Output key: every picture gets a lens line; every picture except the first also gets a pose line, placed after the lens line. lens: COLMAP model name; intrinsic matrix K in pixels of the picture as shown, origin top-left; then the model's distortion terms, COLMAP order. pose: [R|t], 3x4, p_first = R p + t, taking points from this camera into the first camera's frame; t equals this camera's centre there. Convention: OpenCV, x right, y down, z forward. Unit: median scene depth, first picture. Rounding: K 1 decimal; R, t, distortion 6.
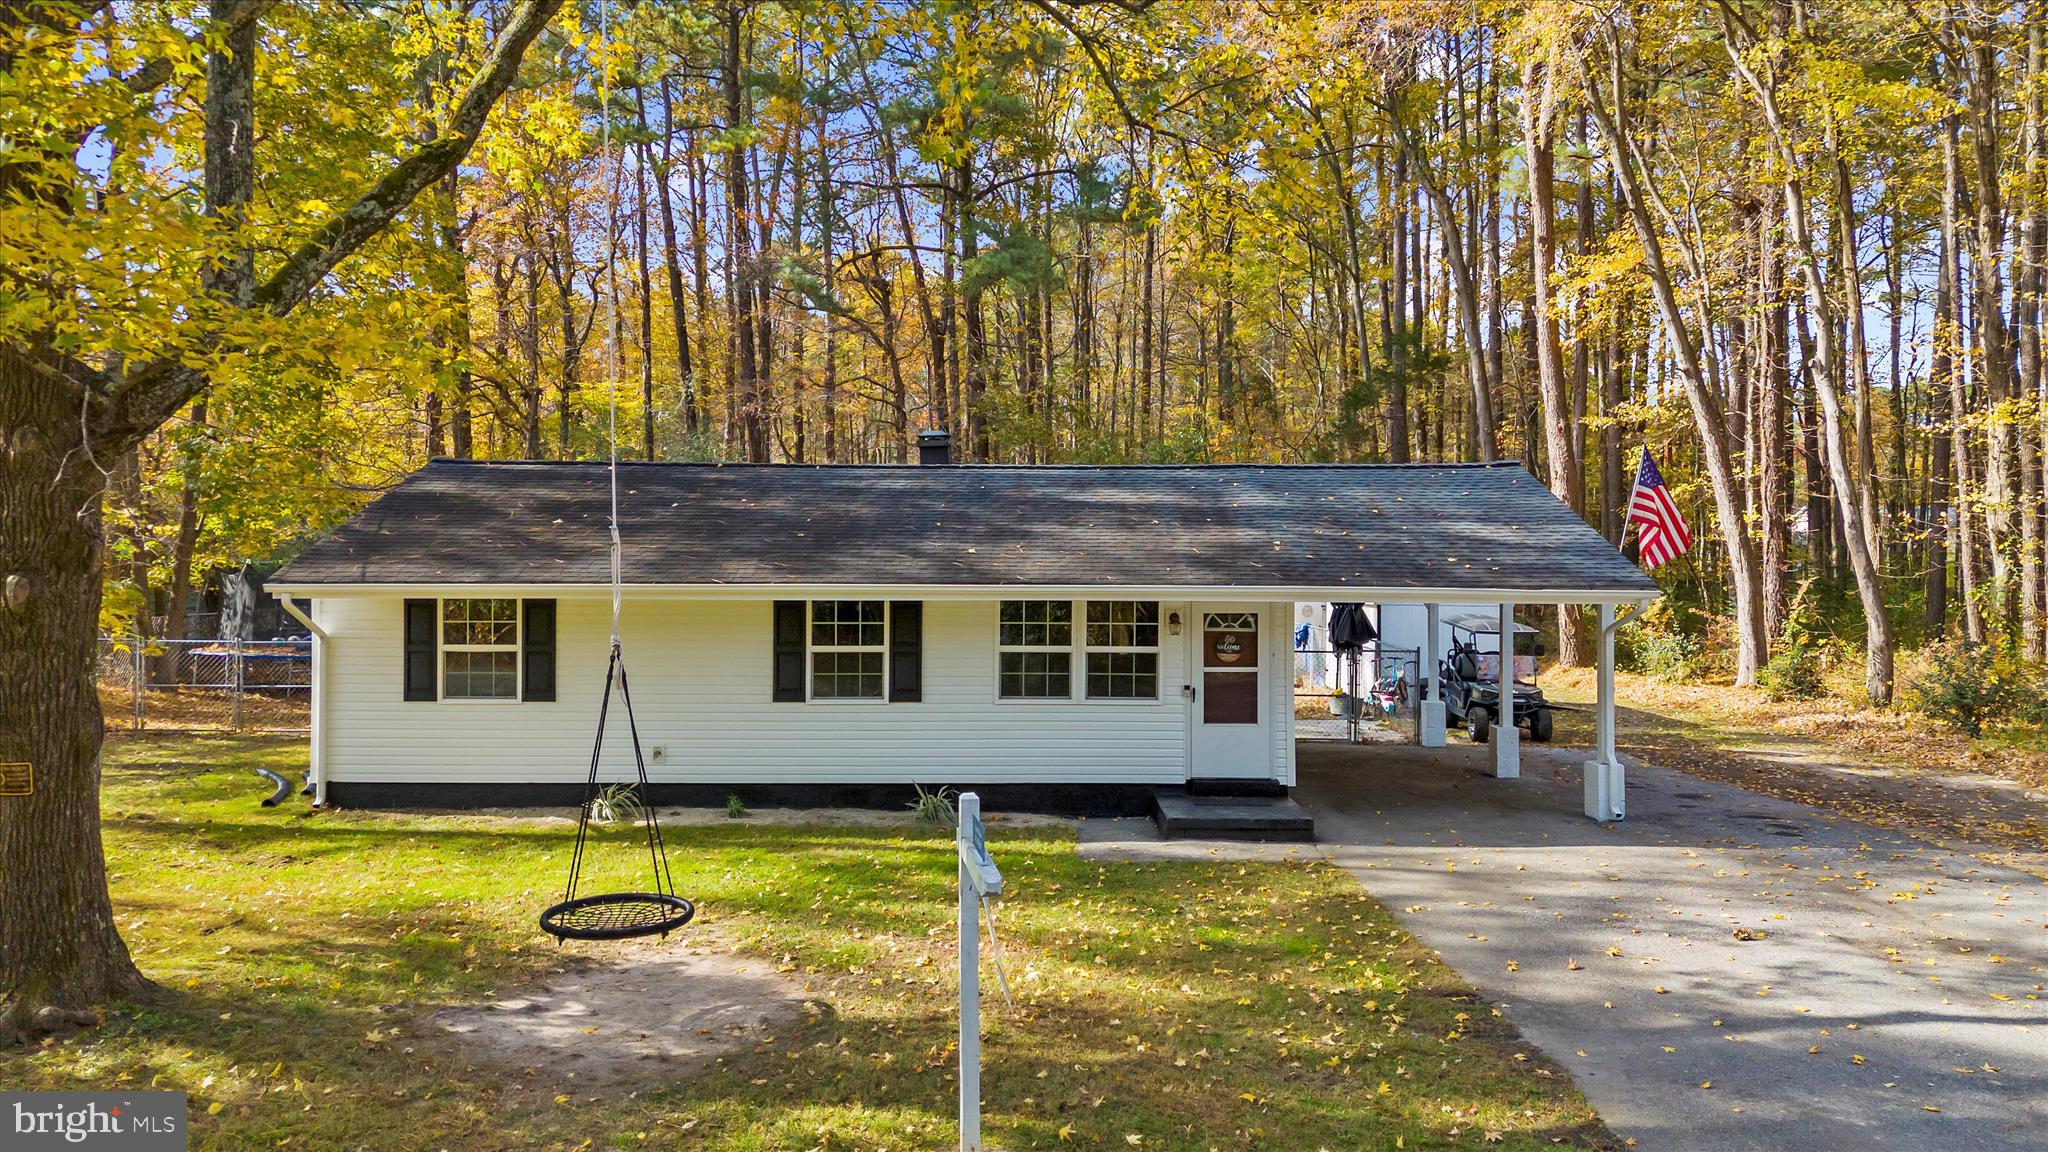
lens RADIAL K [[1394.3, 0, 1024.0], [0, 1394.3, 576.0], [0, 0, 1]] dist [0.101799, -0.174615]
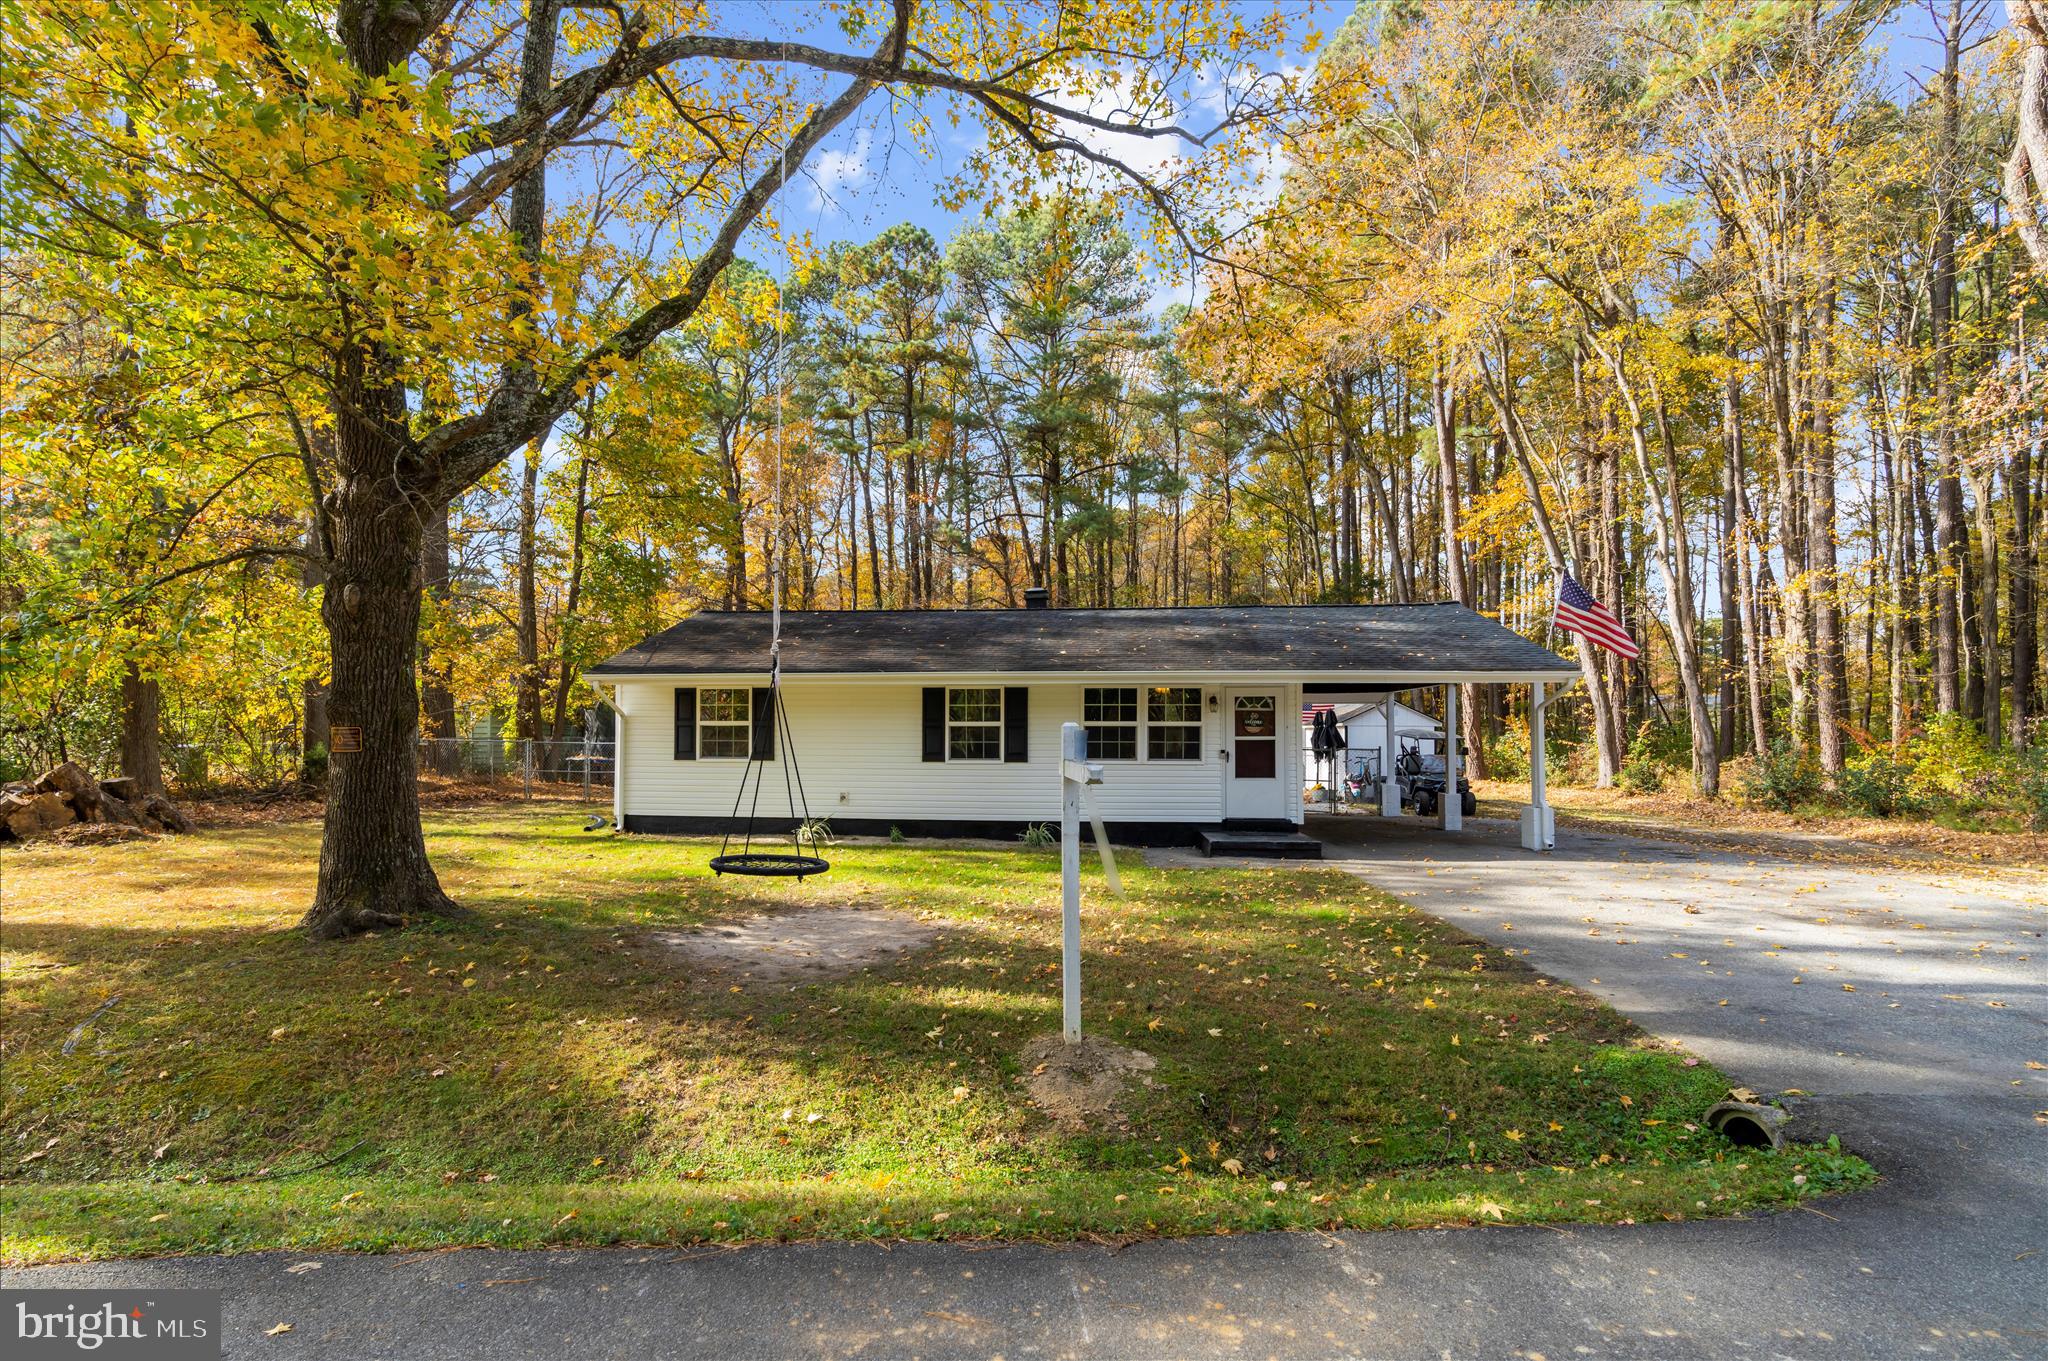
lens RADIAL K [[922.5, 0, 1012.9], [0, 922.5, 683.7], [0, 0, 1]] dist [-0.018541, 0.005470]
pose [[0.996021, -0.003247, -0.089063, -0.006438], [-0.000906, 0.998916, -0.046544, 0.055582], [0.089118, 0.046439, 0.994938, 0.085117]]
